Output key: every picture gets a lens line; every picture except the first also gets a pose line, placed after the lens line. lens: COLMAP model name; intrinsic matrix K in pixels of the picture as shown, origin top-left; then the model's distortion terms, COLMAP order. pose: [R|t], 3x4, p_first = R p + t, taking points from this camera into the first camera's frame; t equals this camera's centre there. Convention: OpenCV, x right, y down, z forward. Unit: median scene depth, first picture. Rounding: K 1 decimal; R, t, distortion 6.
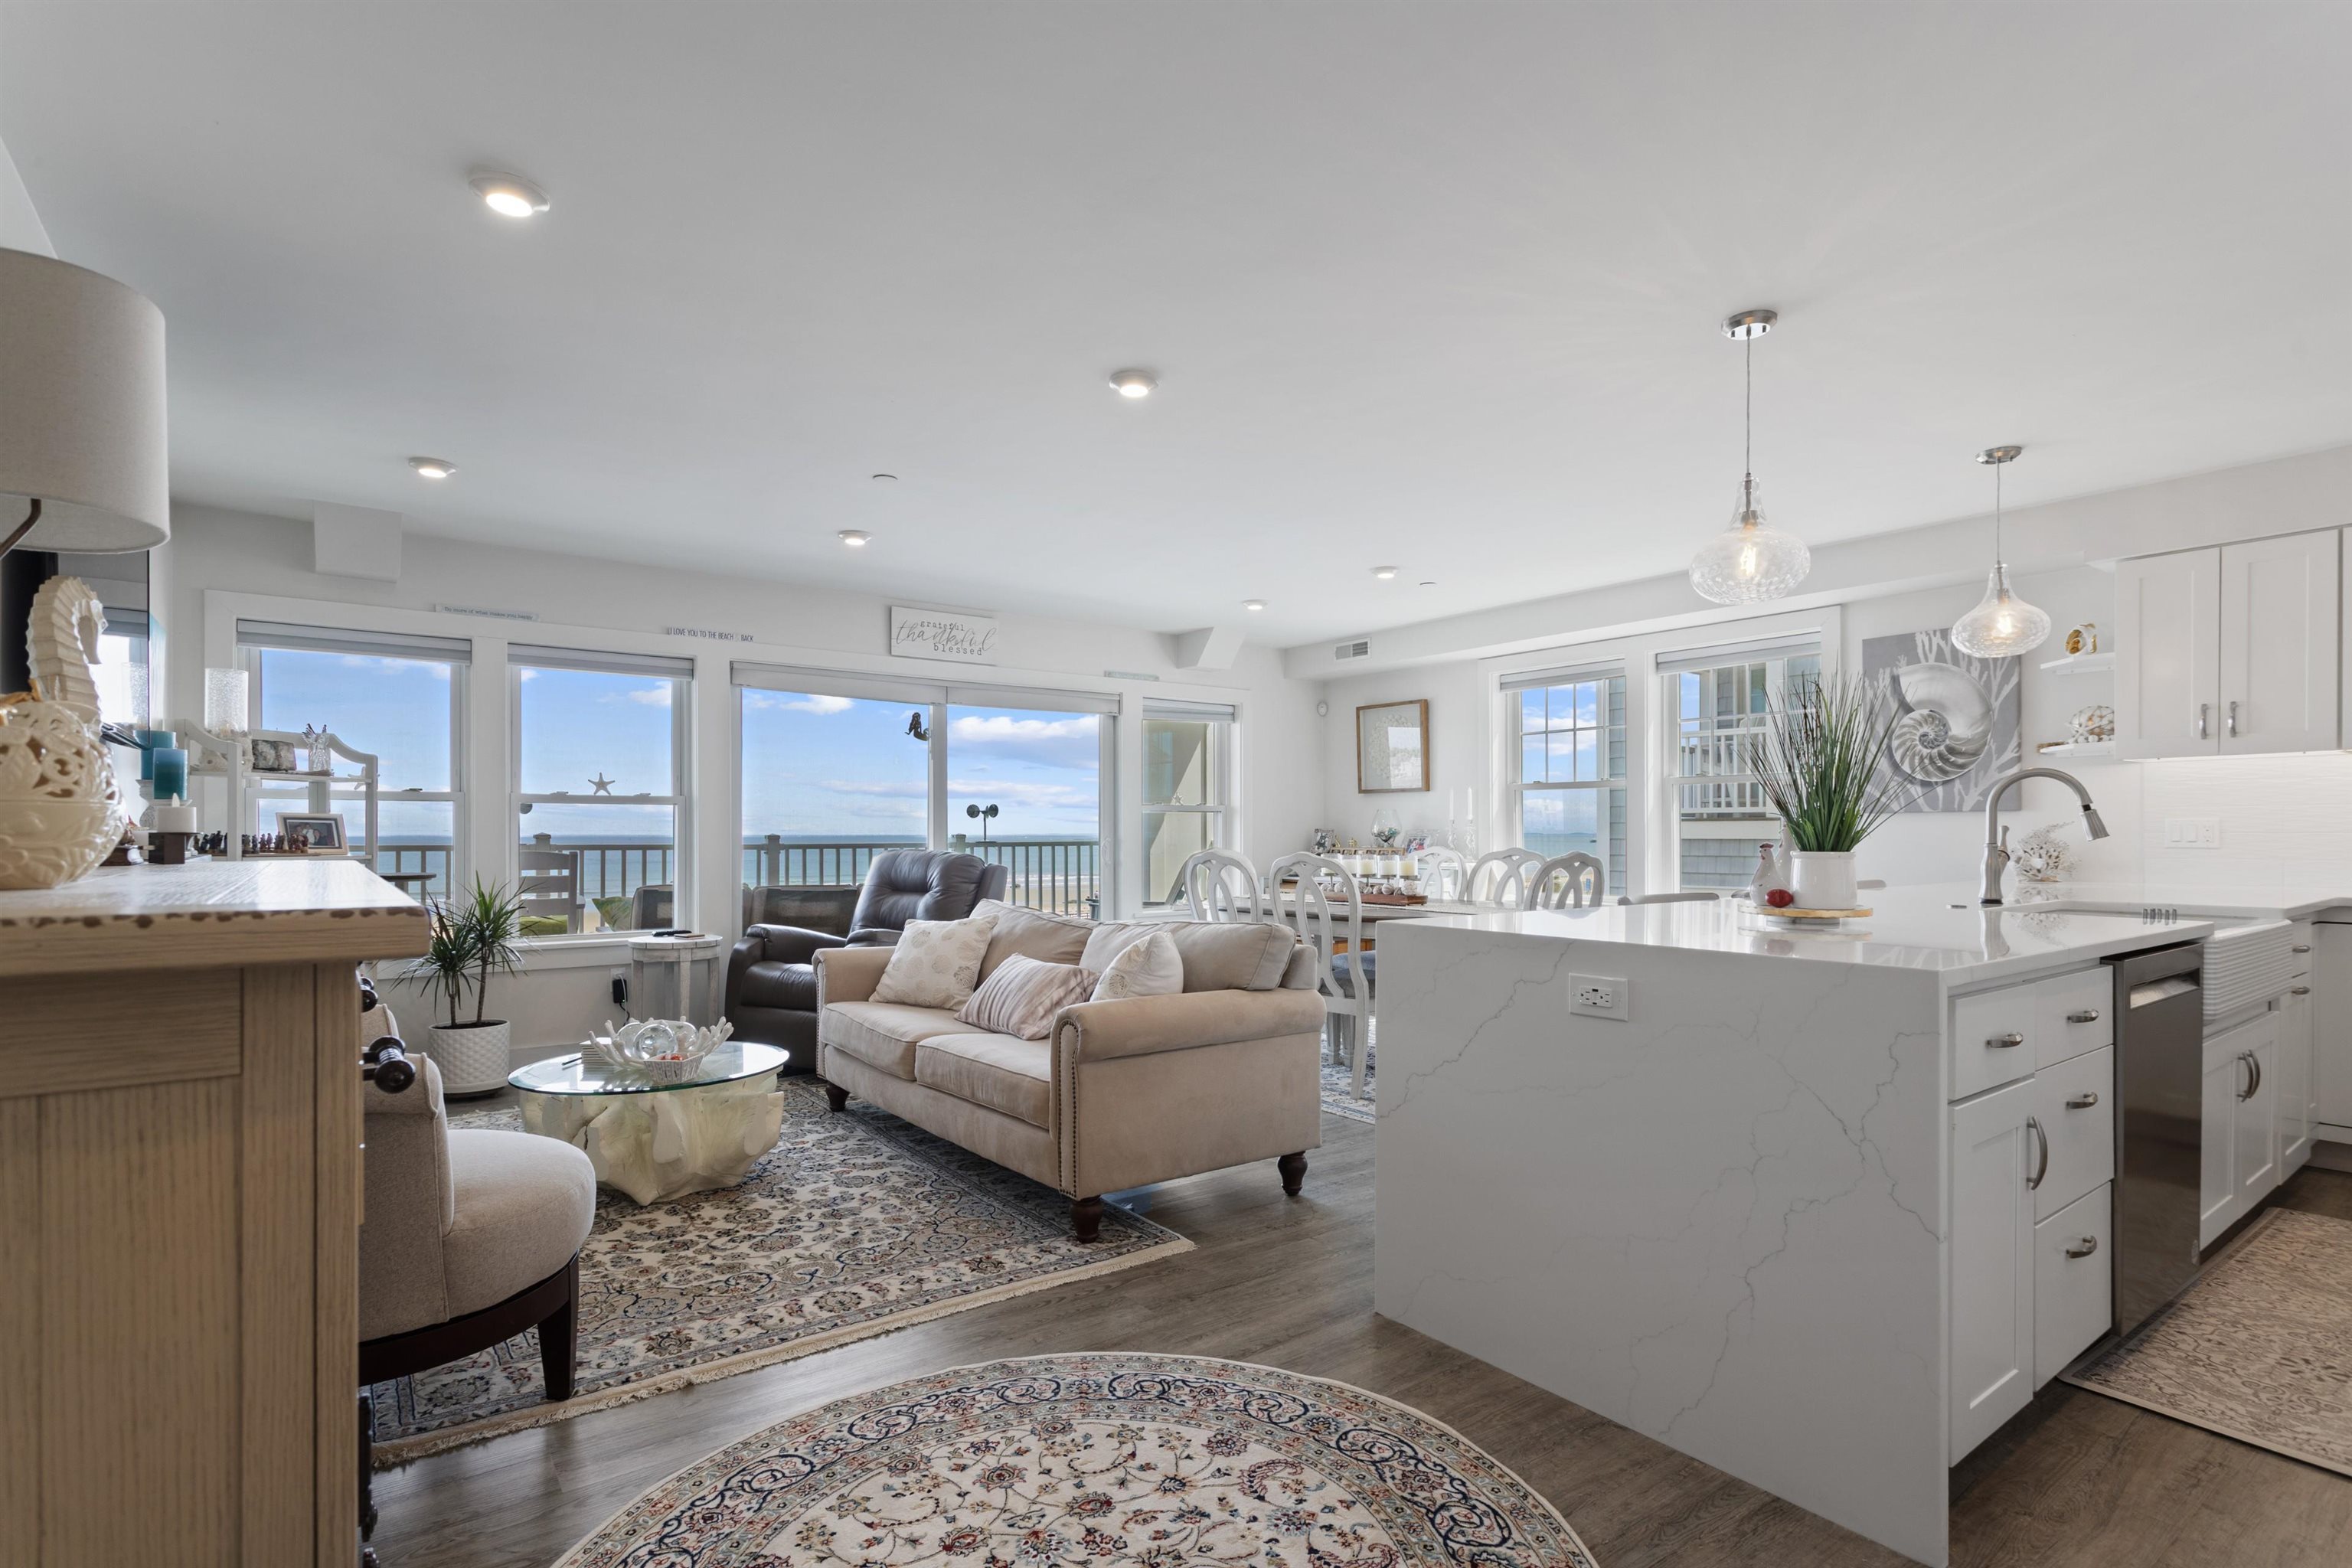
lens RADIAL K [[1137.0, 0, 1189.8], [0, 1137.0, 836.8], [0, 0, 1]] dist [0.003349, 0.002644]
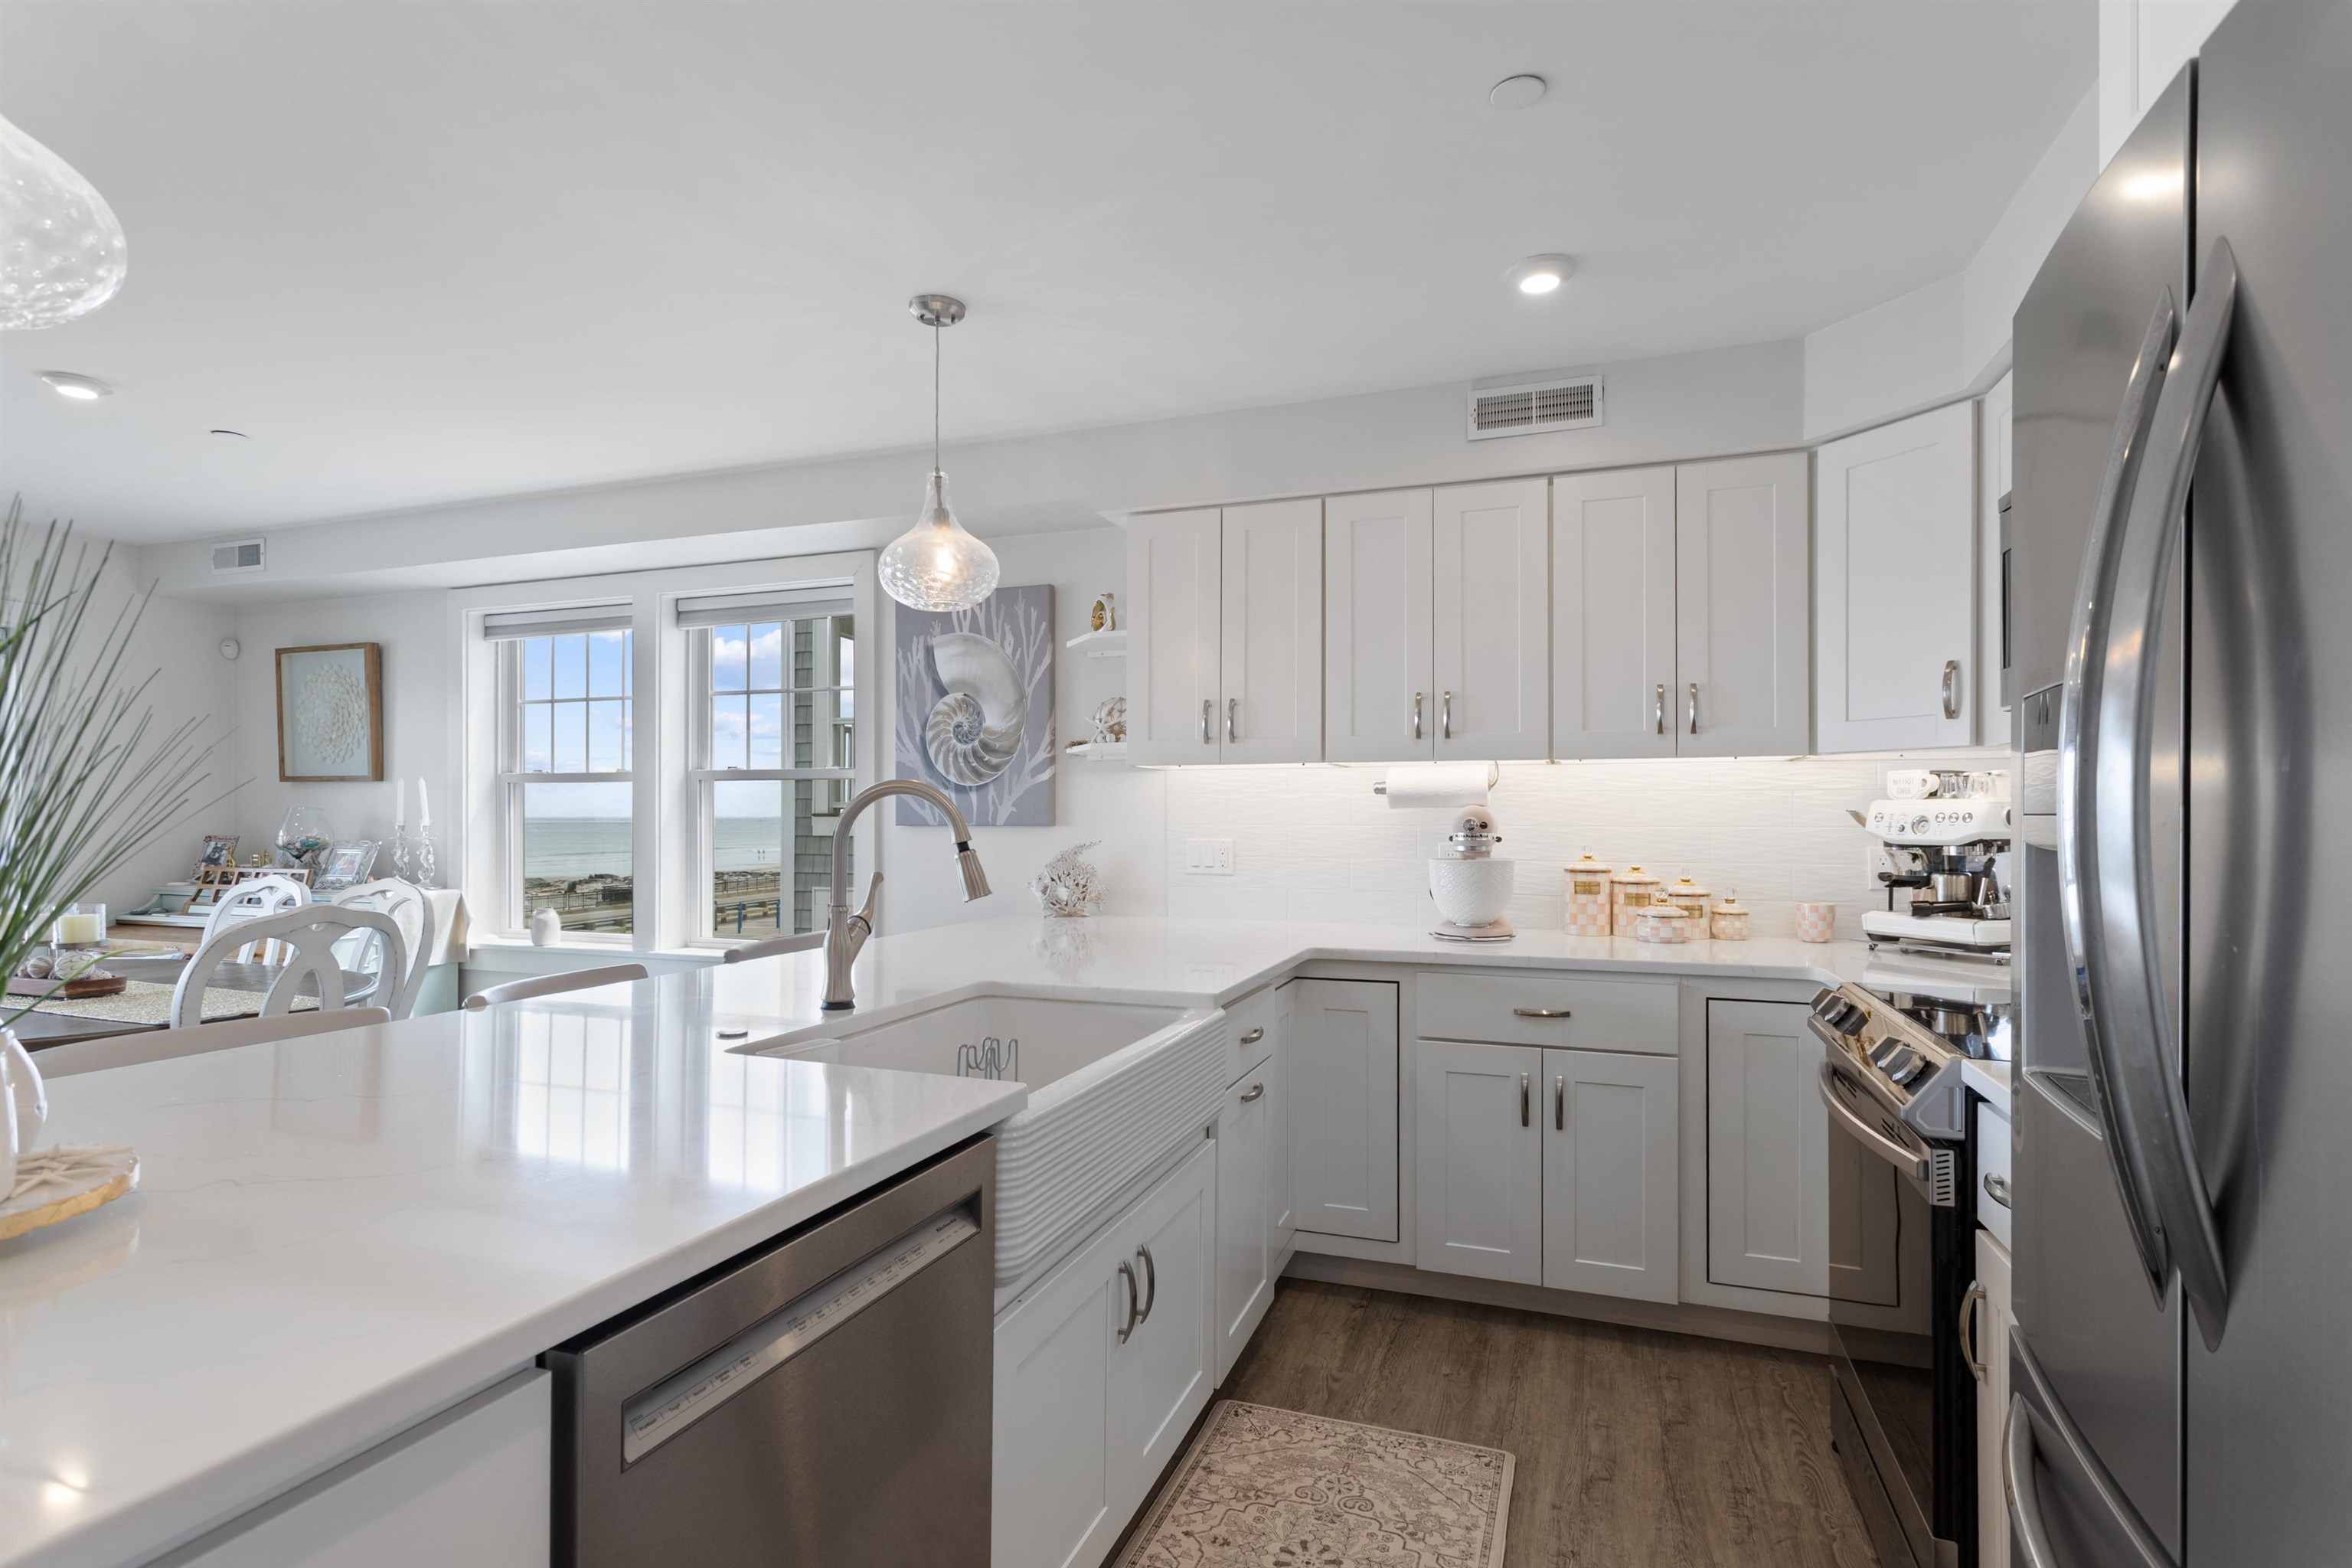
lens RADIAL K [[1137.0, 0, 1171.3], [0, 1137.0, 811.2], [0, 0, 1]] dist [0.003349, 0.002644]
pose [[0.842629, 0.005230, 0.538468, 0.369888], [-0.001169, 0.999968, -0.007882, -0.026735], [-0.538493, 0.006011, 0.842609, 0.286589]]
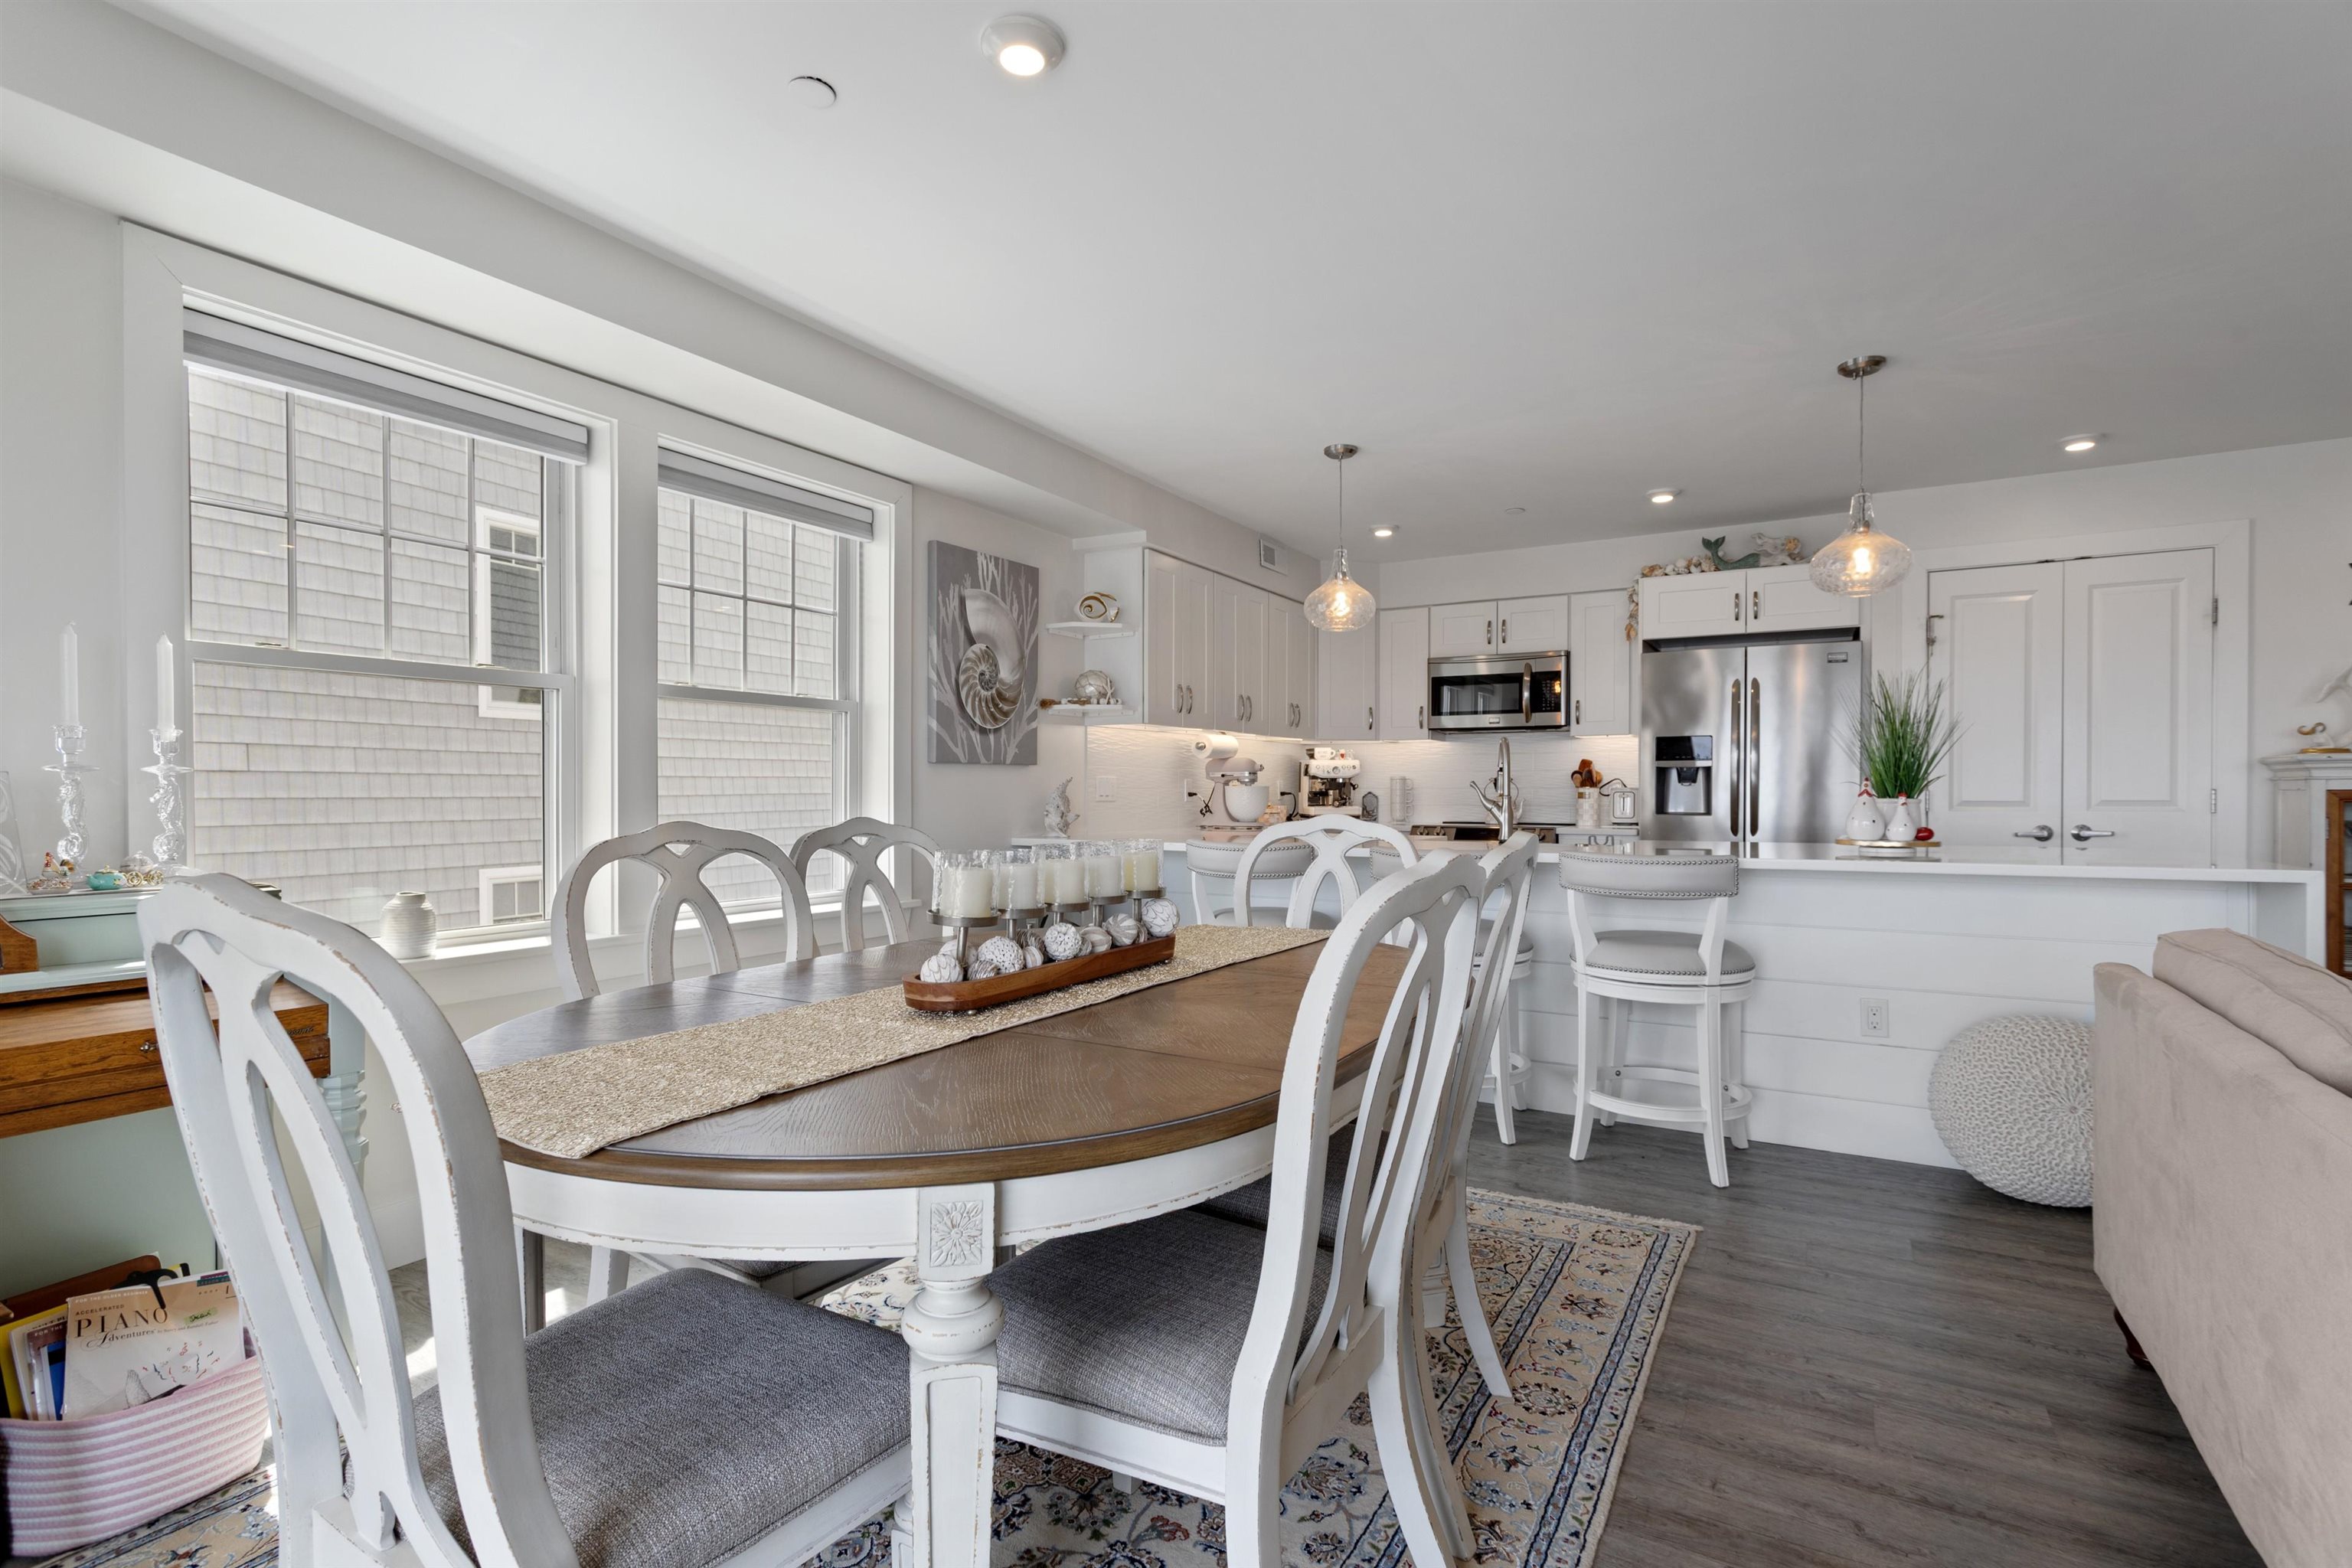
lens RADIAL K [[1115.5, 0, 1163.9], [0, 1115.5, 800.2], [0, 0, 1]] dist [0.002548, 0.002321]
pose [[-0.375694, -0.006141, 0.926723, -0.198138], [0.003669, 0.999960, 0.008113, -0.000141], [-0.926736, 0.006448, -0.375657, 1.253789]]
